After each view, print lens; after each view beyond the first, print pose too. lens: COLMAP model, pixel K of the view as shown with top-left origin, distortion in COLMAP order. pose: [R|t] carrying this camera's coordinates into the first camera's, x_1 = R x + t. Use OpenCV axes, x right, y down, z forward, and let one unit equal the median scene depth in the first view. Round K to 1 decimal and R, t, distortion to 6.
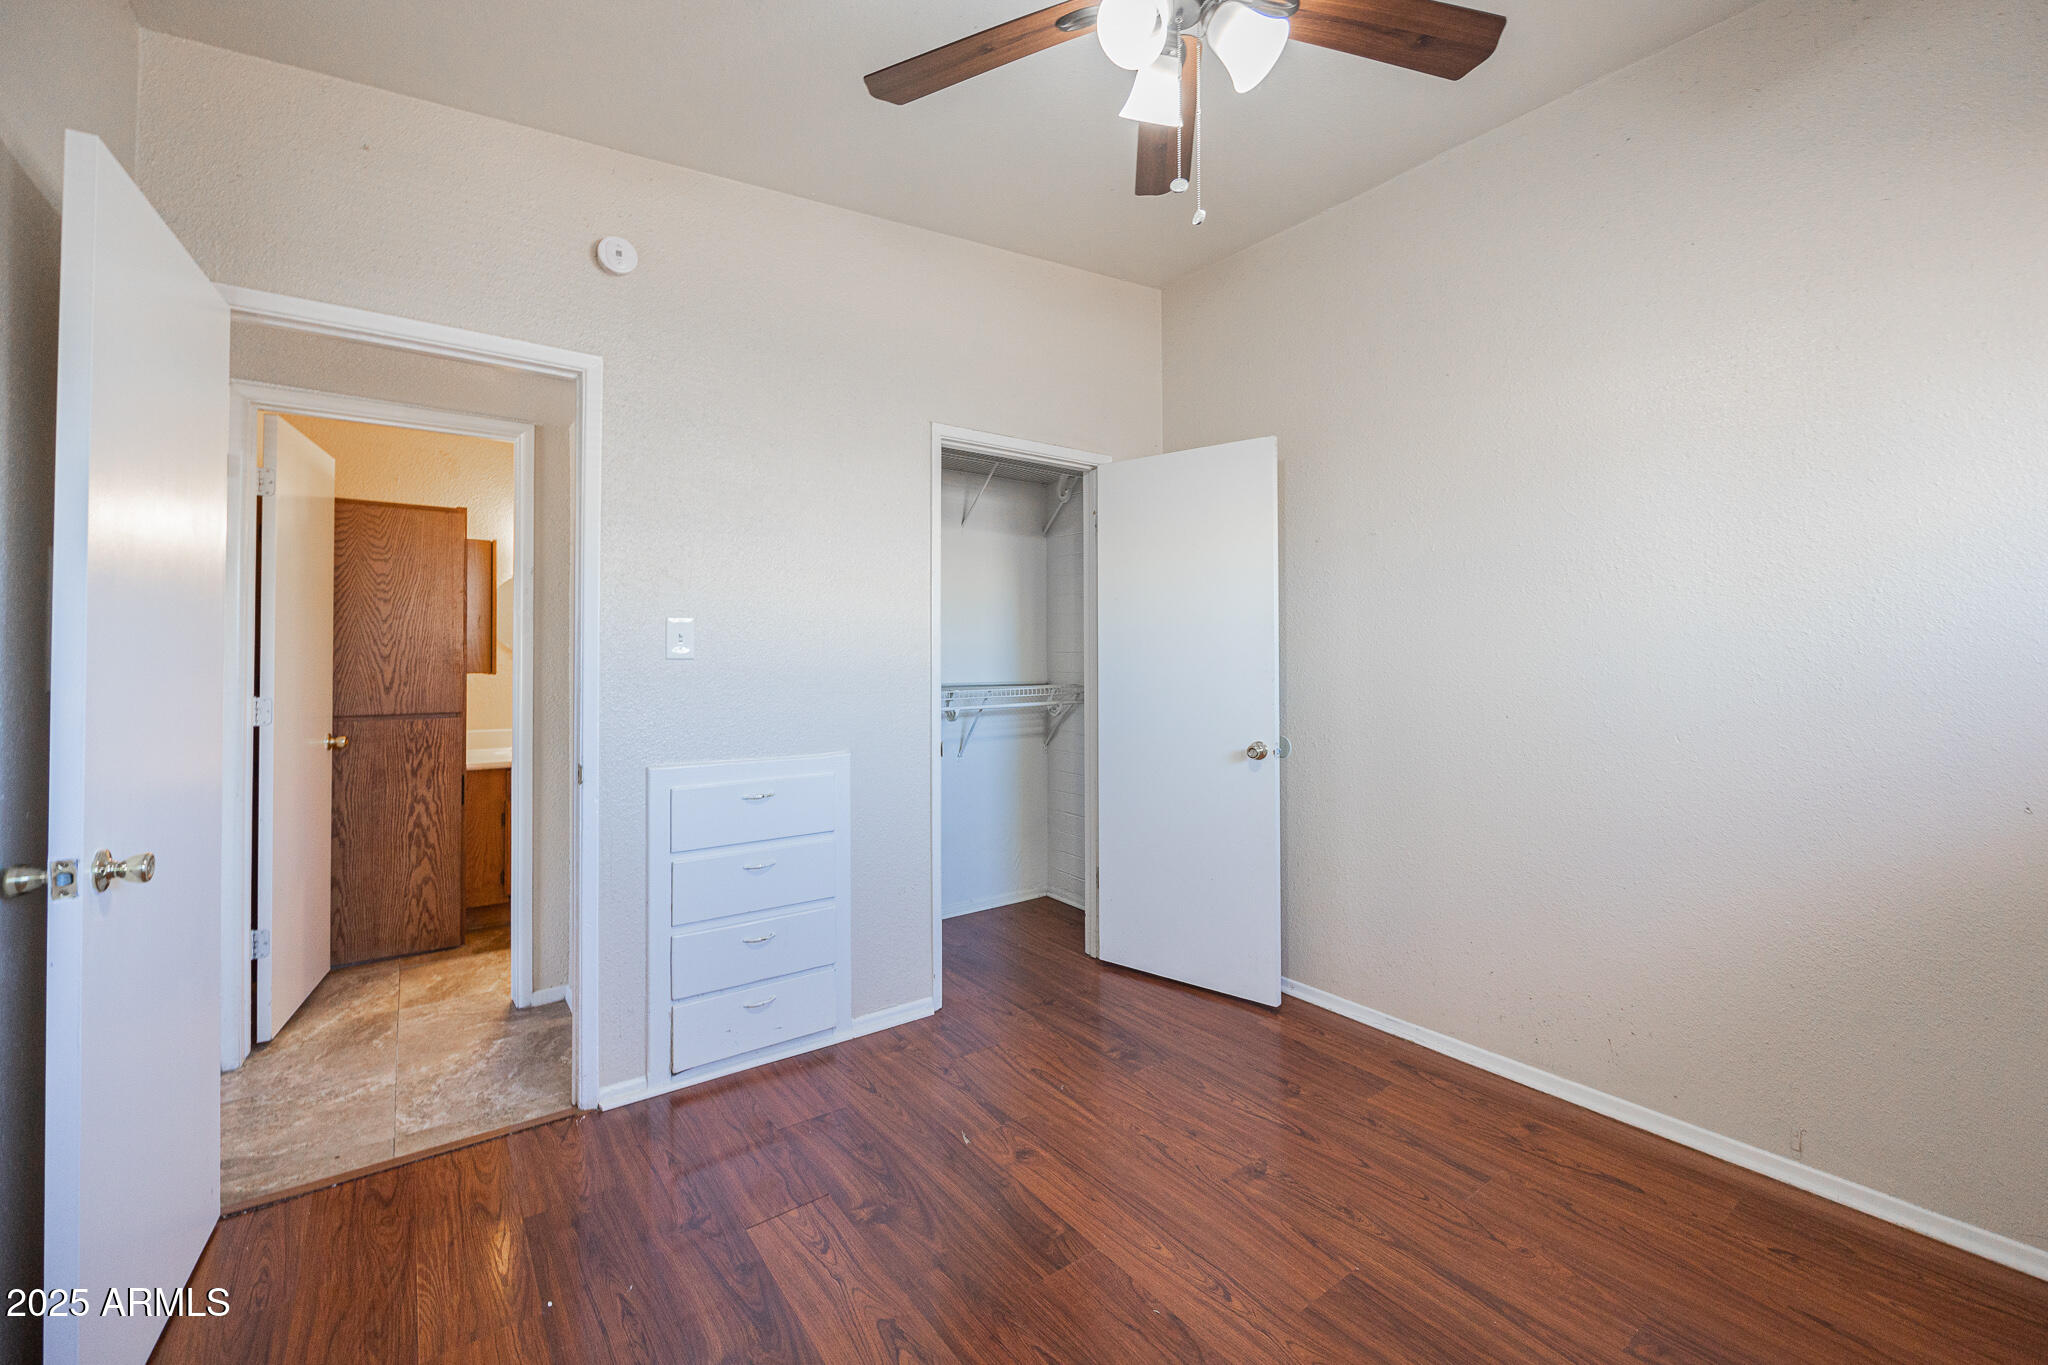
lens RADIAL K [[831.5, 0, 1027.9], [0, 831.5, 661.7], [0, 0, 1]] dist [-0.002539, 0.001203]
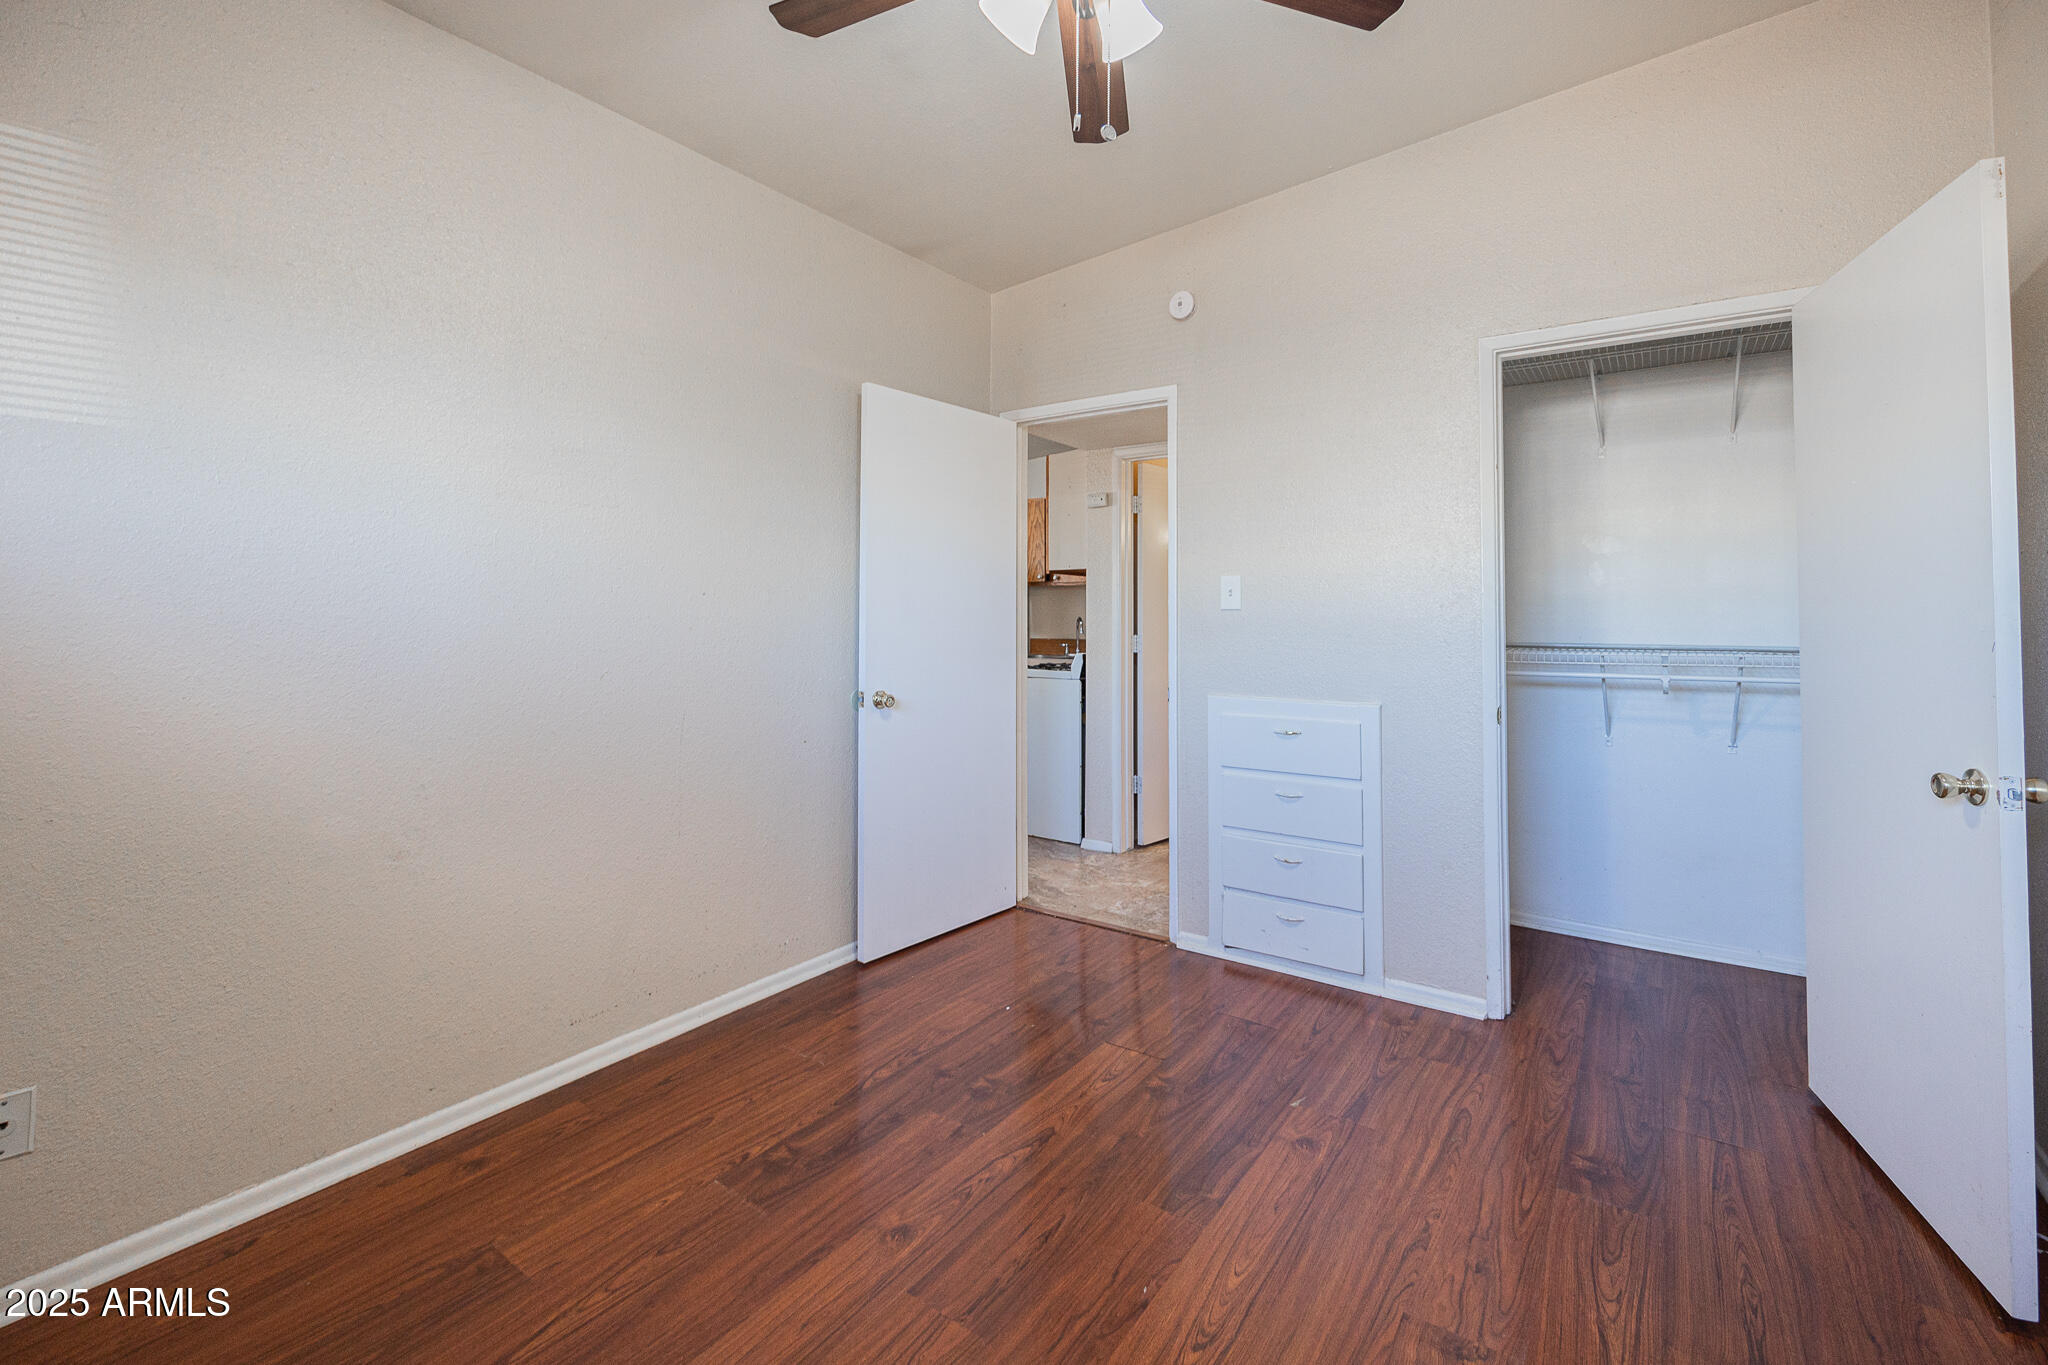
lens RADIAL K [[831.5, 0, 1142.3], [0, 831.5, 611.7], [0, 0, 1]] dist [-0.002539, 0.001203]
pose [[0.388159, -0.004219, -0.921583, 0.671524], [-0.009264, 0.999921, -0.008479, 0.010853], [0.921546, 0.011829, 0.388090, 0.404036]]
